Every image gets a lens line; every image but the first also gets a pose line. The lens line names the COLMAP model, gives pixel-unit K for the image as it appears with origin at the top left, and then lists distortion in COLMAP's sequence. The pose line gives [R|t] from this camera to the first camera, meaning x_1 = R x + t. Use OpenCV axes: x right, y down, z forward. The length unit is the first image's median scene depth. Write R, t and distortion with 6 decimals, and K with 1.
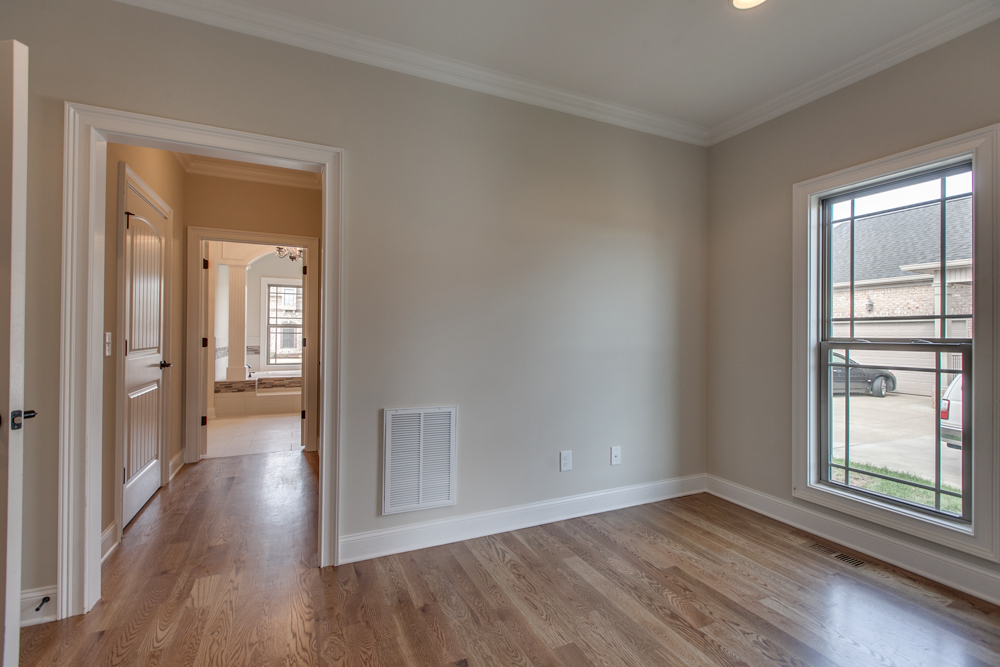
lens RADIAL K [[447.2, 0, 495.4], [0, 447.2, 331.3], [0, 0, 1]] dist [0.001656, -0.000769]
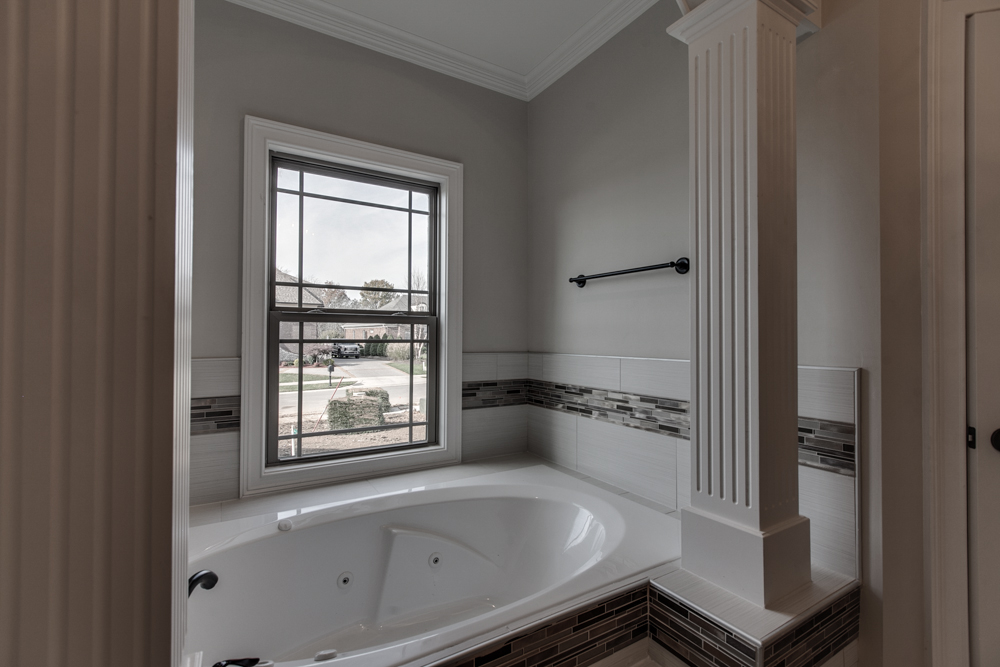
lens RADIAL K [[447.2, 0, 495.4], [0, 447.2, 331.3], [0, 0, 1]] dist [0.001656, -0.000769]
pose [[0.993712, -0.002090, 0.111943, -0.483300], [0.002801, 0.999977, -0.006195, -0.000436], [-0.111928, 0.006469, 0.993695, 0.863109]]
